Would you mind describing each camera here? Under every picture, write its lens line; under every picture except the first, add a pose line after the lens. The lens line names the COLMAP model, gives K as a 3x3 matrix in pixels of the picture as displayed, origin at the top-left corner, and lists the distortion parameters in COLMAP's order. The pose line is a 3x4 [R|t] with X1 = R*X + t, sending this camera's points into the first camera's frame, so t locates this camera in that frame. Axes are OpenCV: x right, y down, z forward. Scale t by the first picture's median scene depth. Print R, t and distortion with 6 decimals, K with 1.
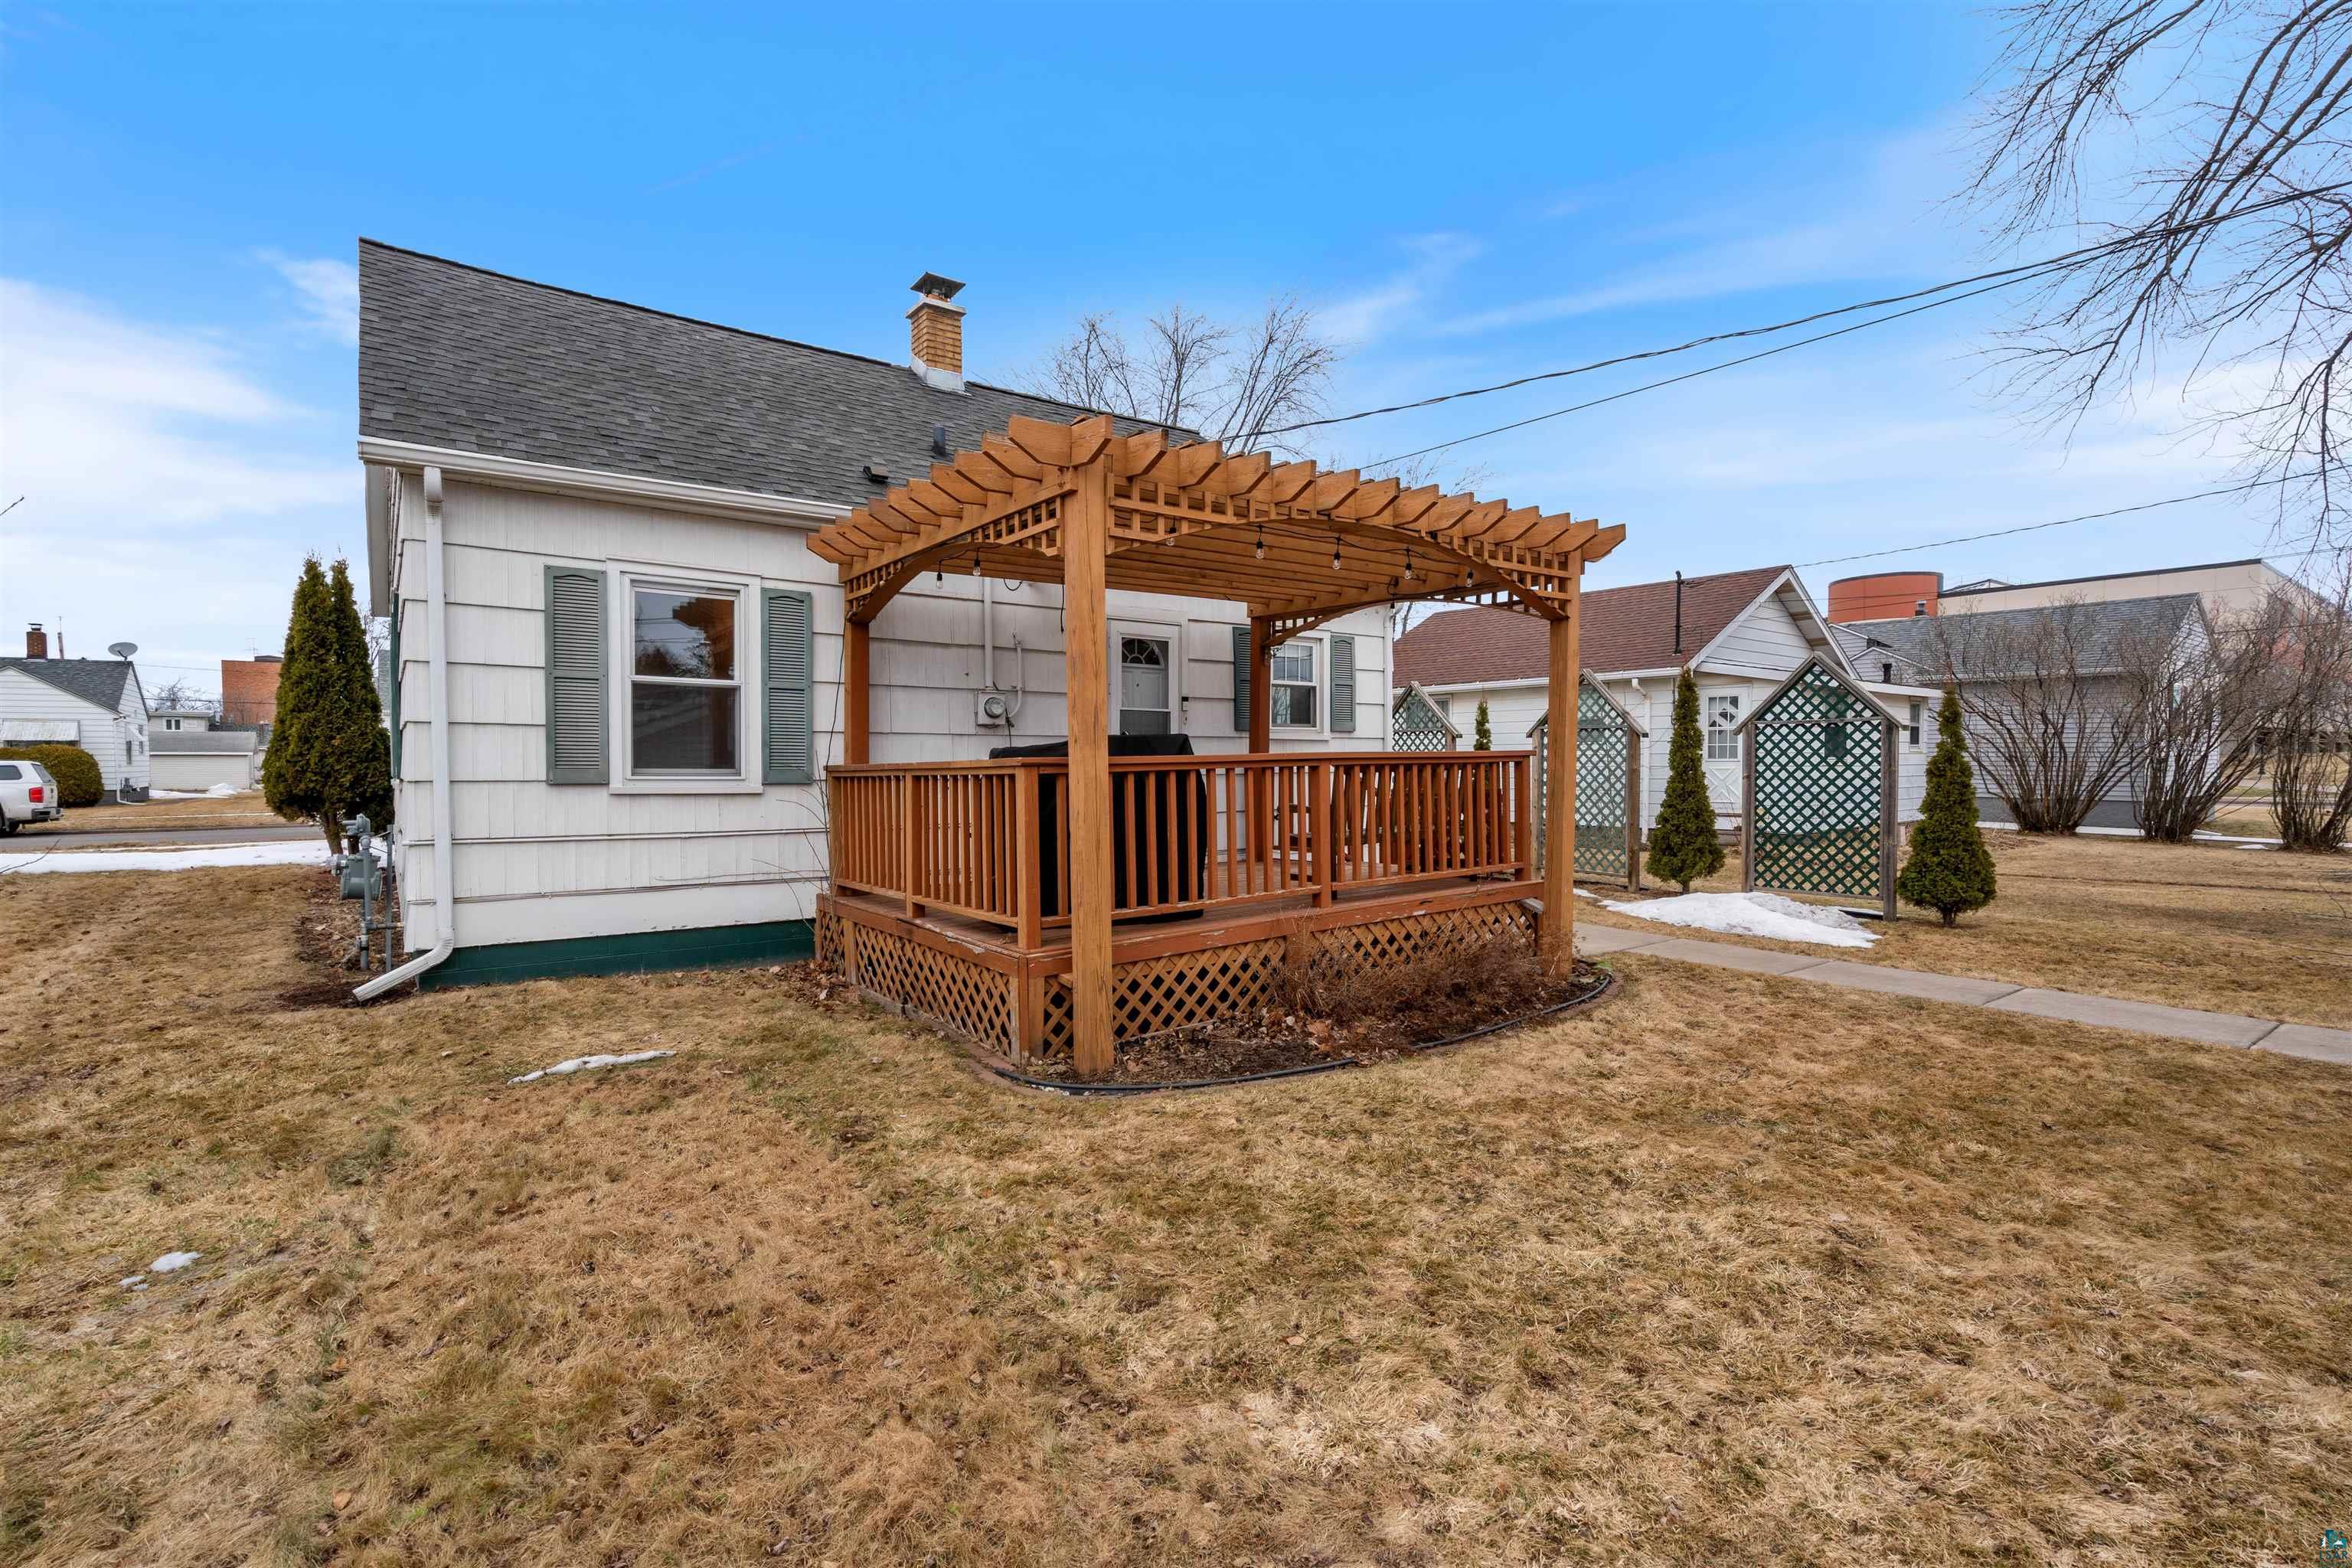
lens RADIAL K [[1051.7, 0, 1180.5], [0, 1051.7, 780.1], [0, 0, 1]] dist [0.002351, 0.000016]
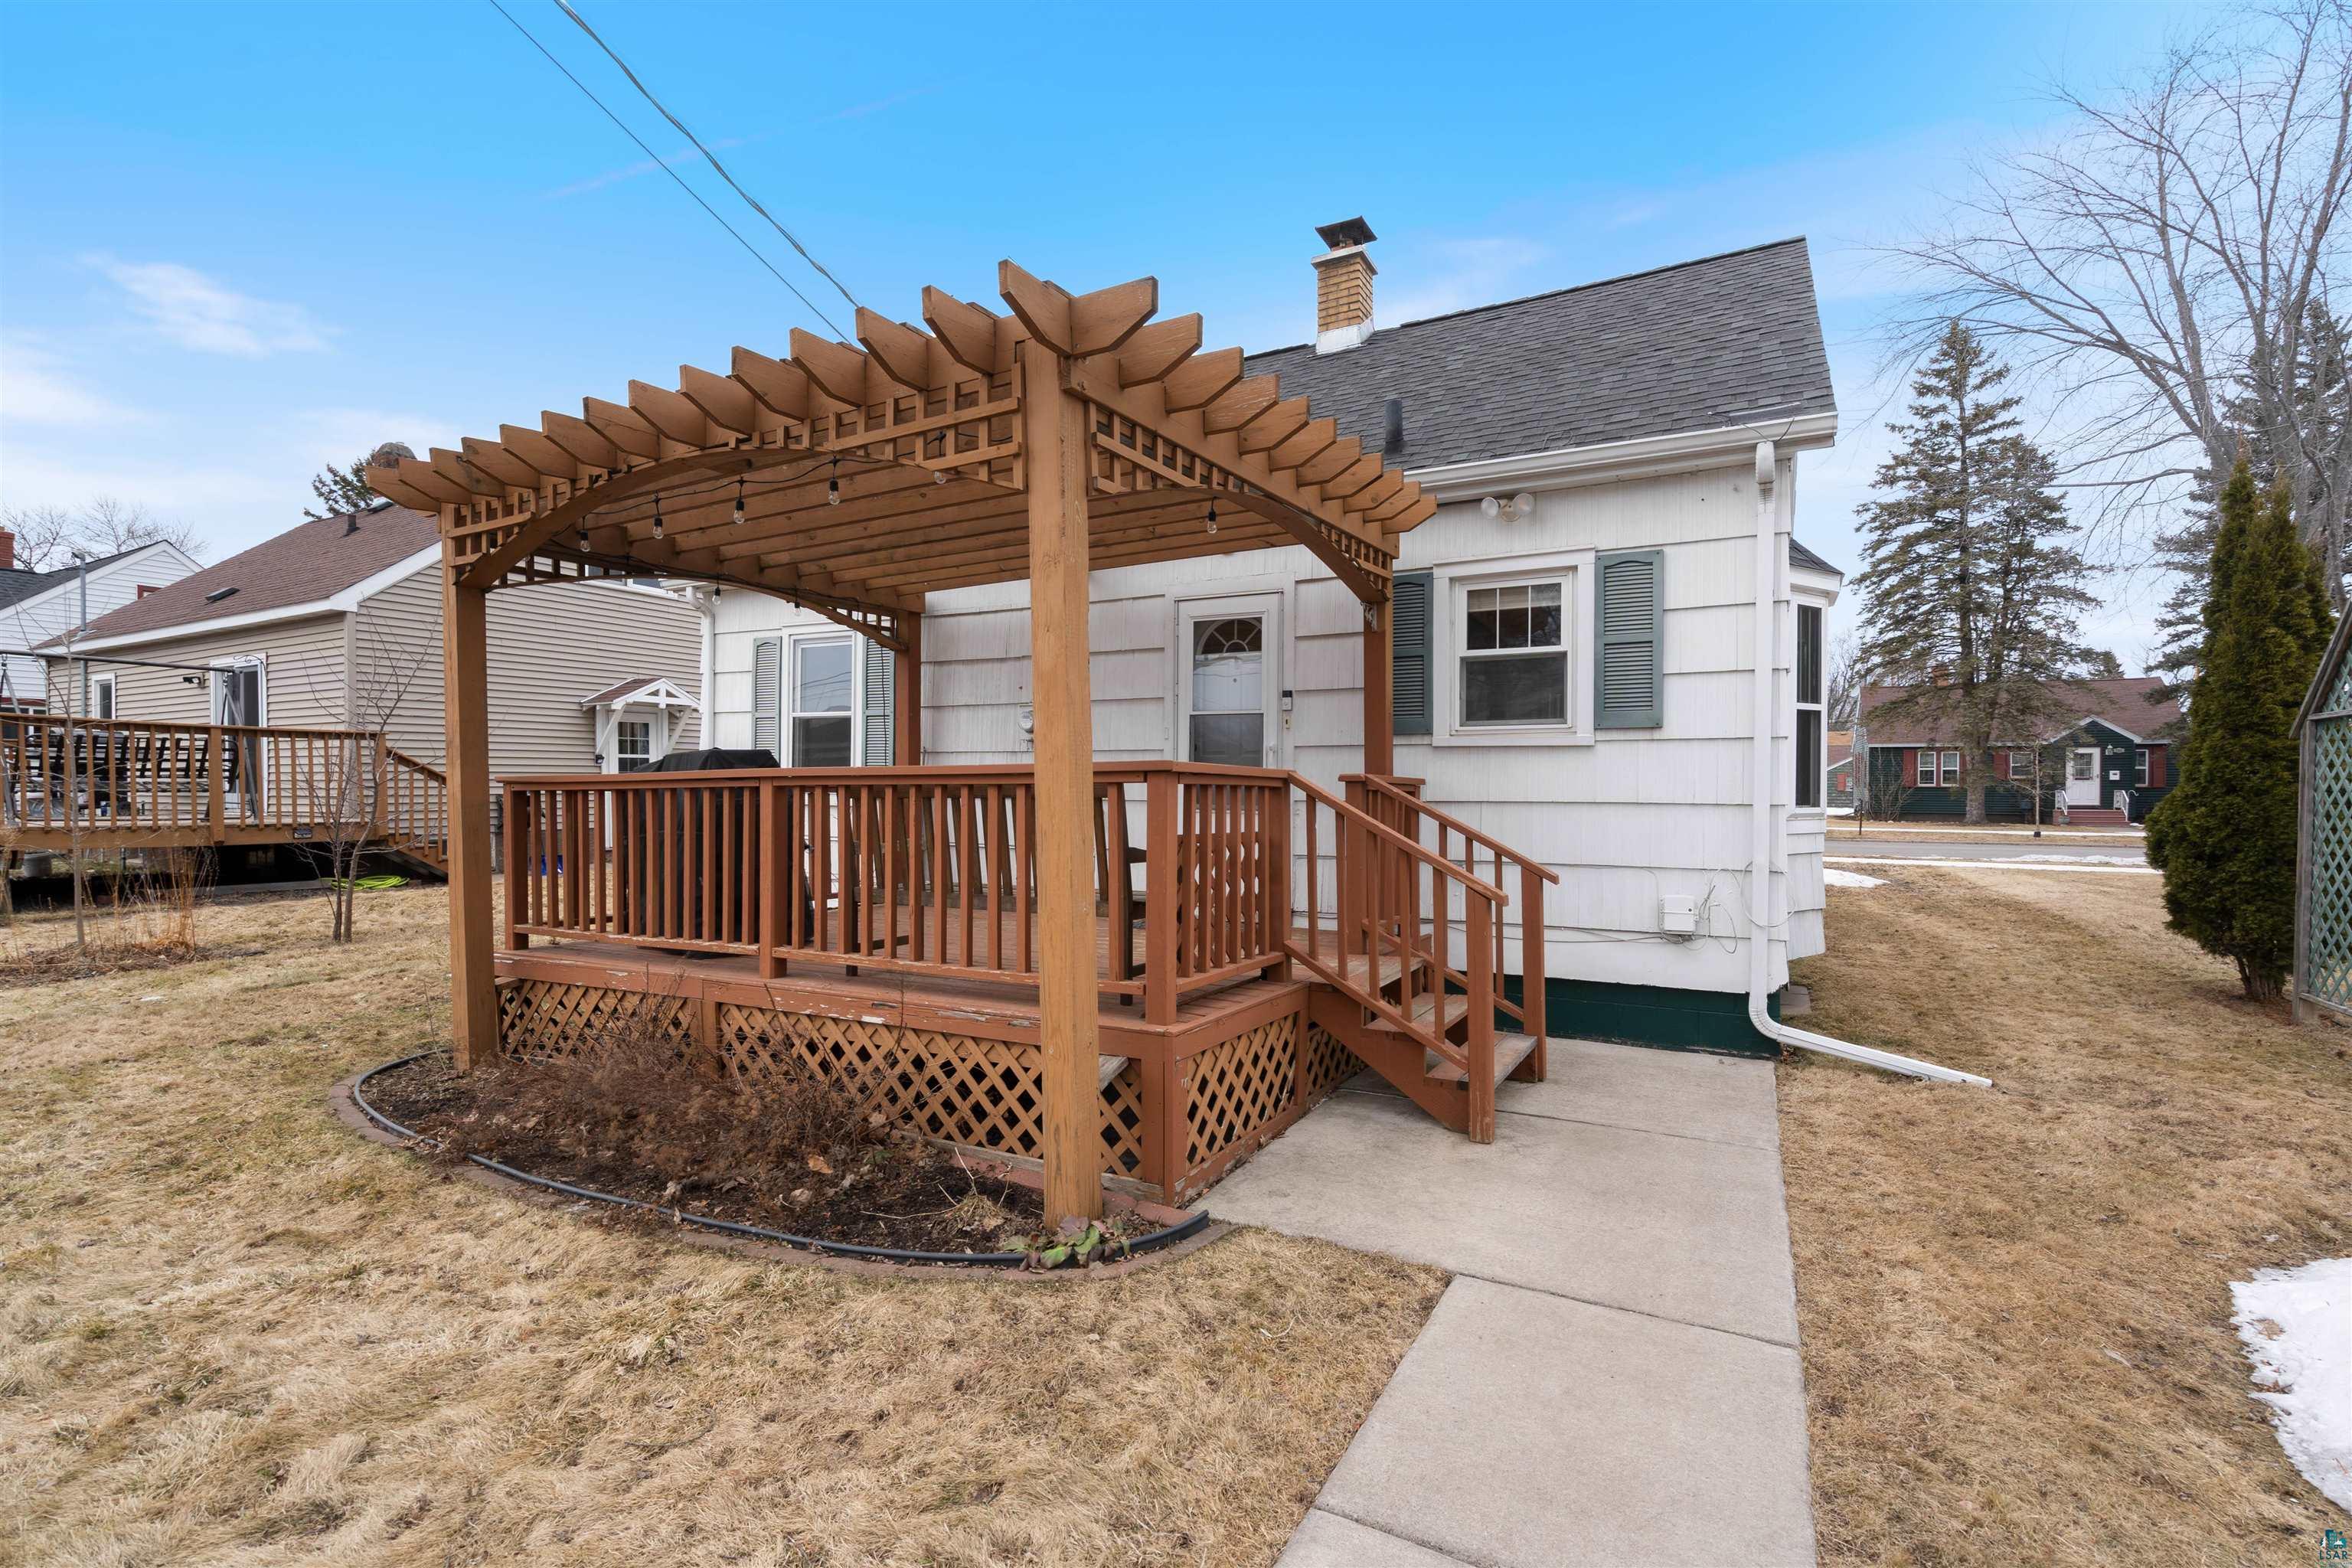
lens RADIAL K [[1051.7, 0, 1178.7], [0, 1051.7, 782.8], [0, 0, 1]] dist [0.002351, 0.000016]
pose [[0.413044, 0.007599, -0.910679, 0.775607], [-0.021138, 0.999776, -0.001245, -0.019253], [0.910466, 0.019764, 0.413112, 0.805409]]
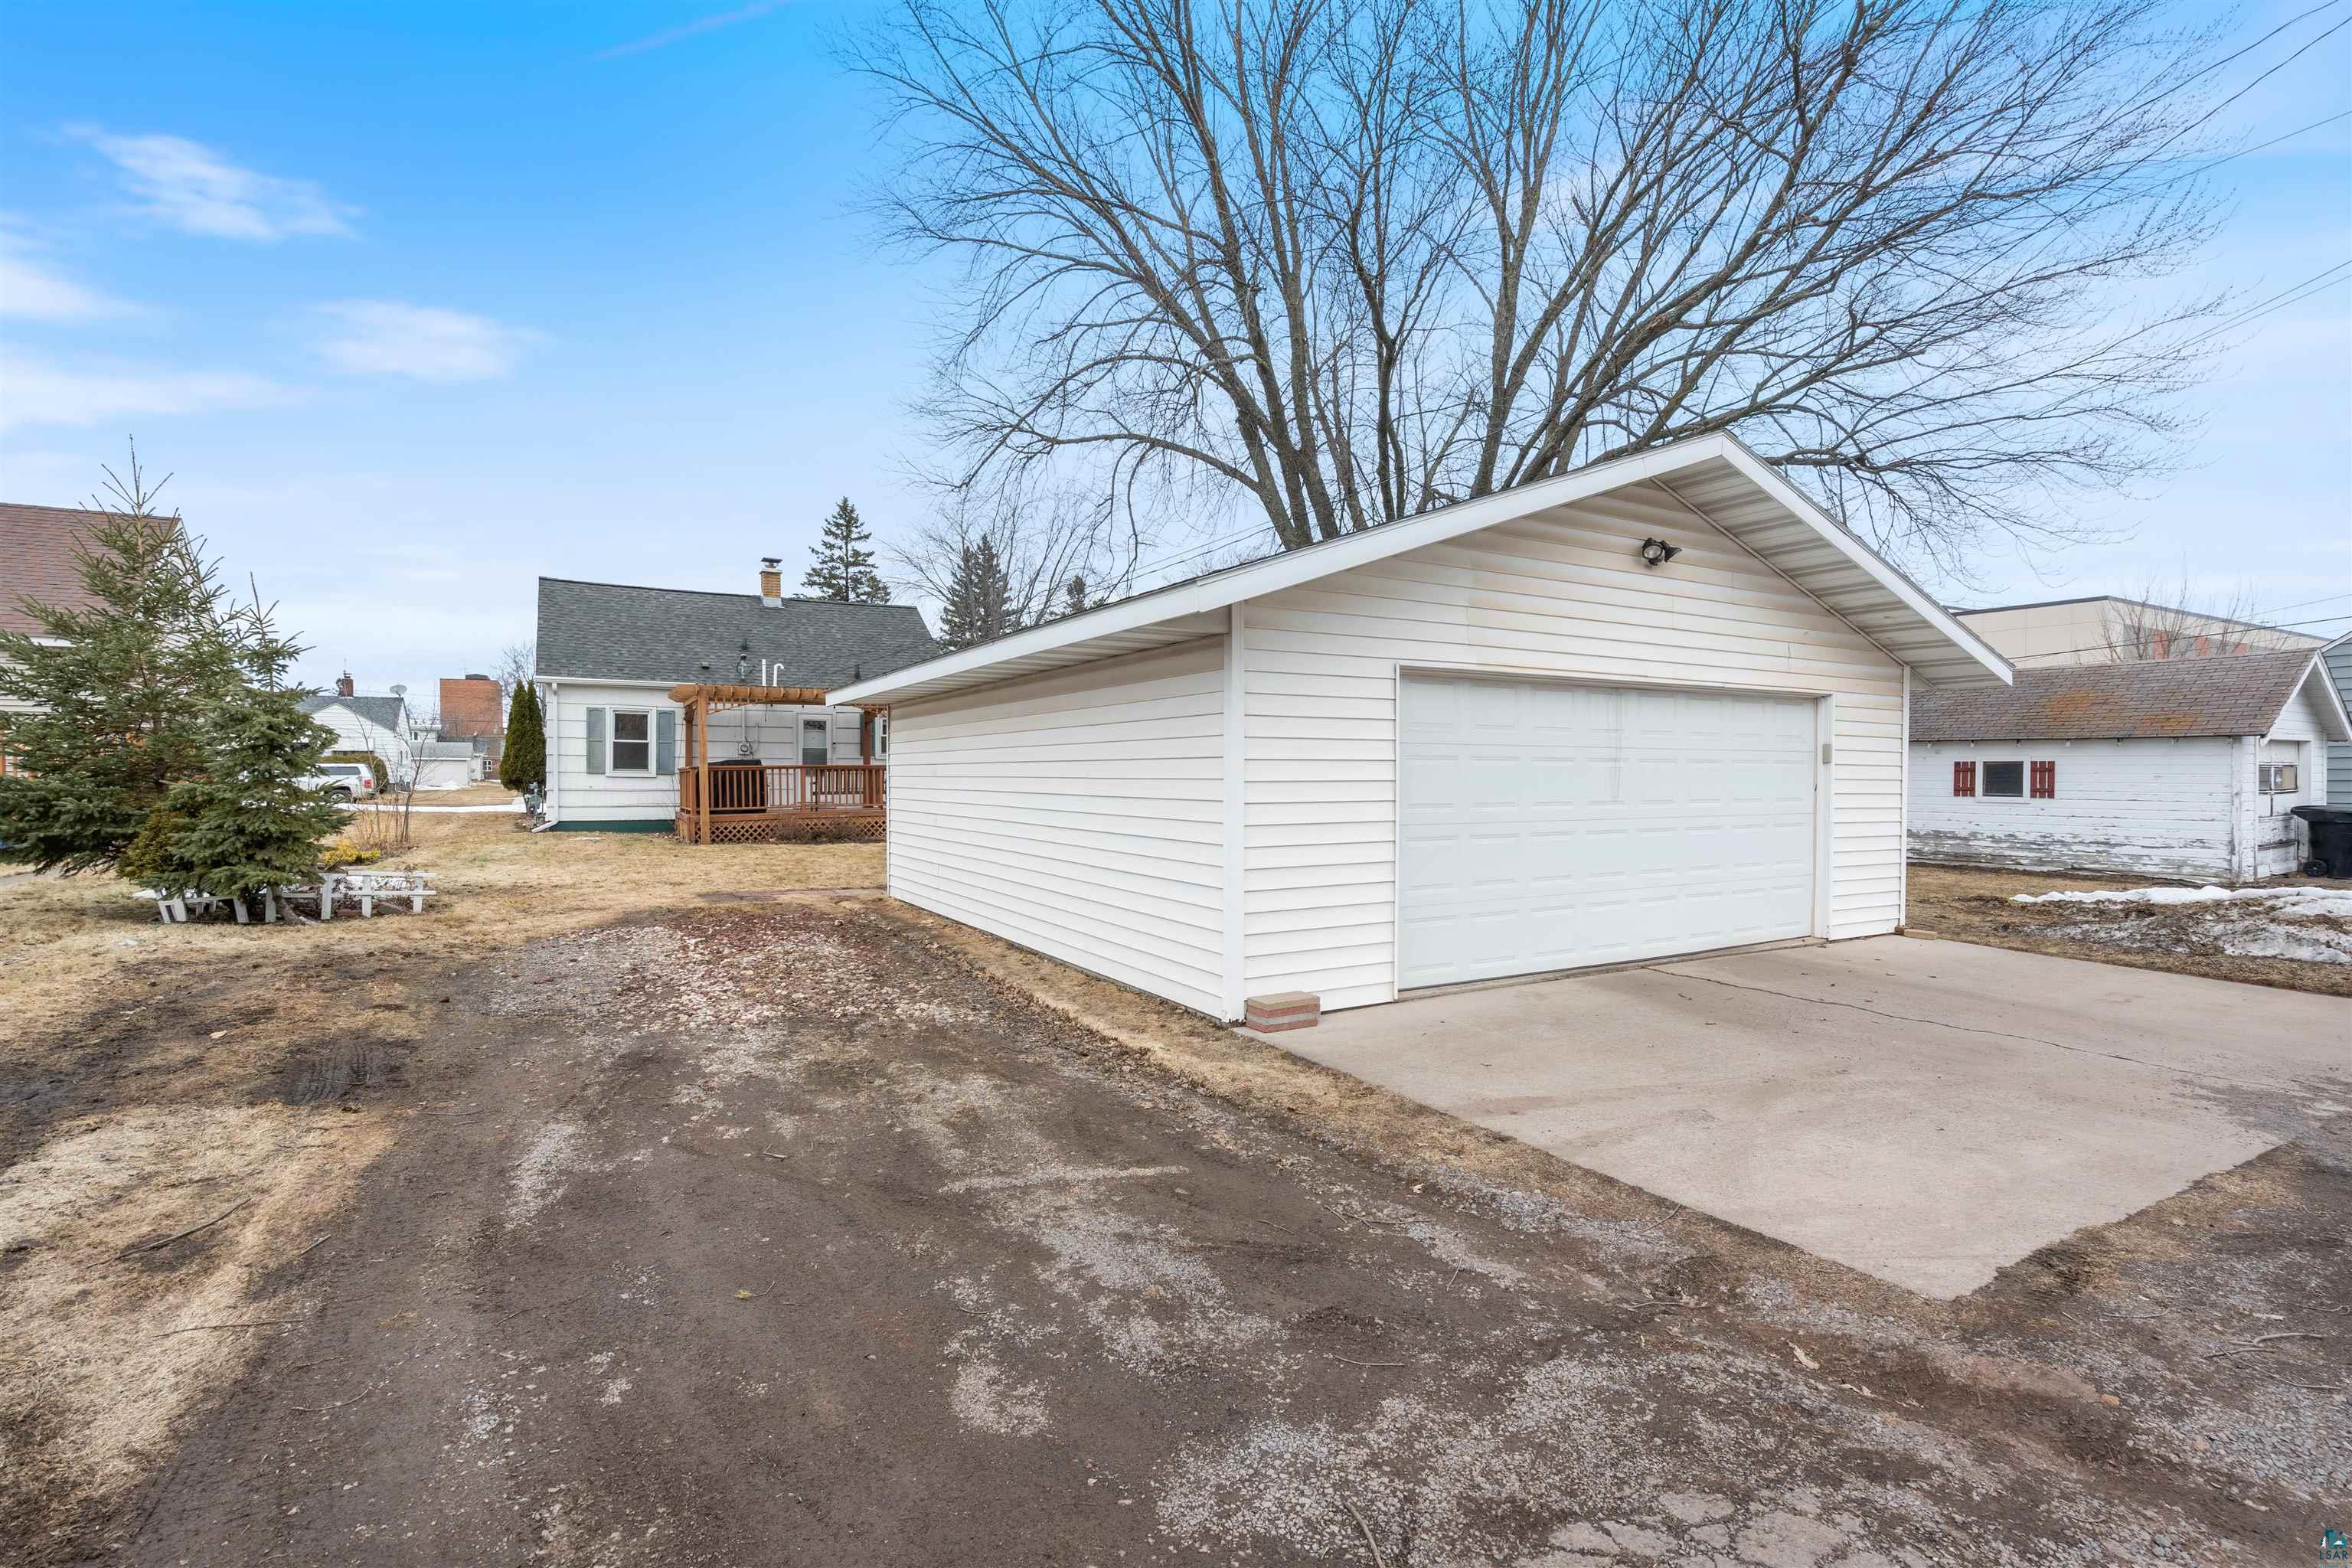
lens RADIAL K [[1051.7, 0, 1181.5], [0, 1051.7, 784.2], [0, 0, 1]] dist [0.002351, 0.000016]
pose [[0.992720, 0.008088, -0.120175, 1.438633], [-0.008676, 0.999953, -0.004374, 0.032437], [0.120134, 0.005385, 0.992743, -1.793478]]
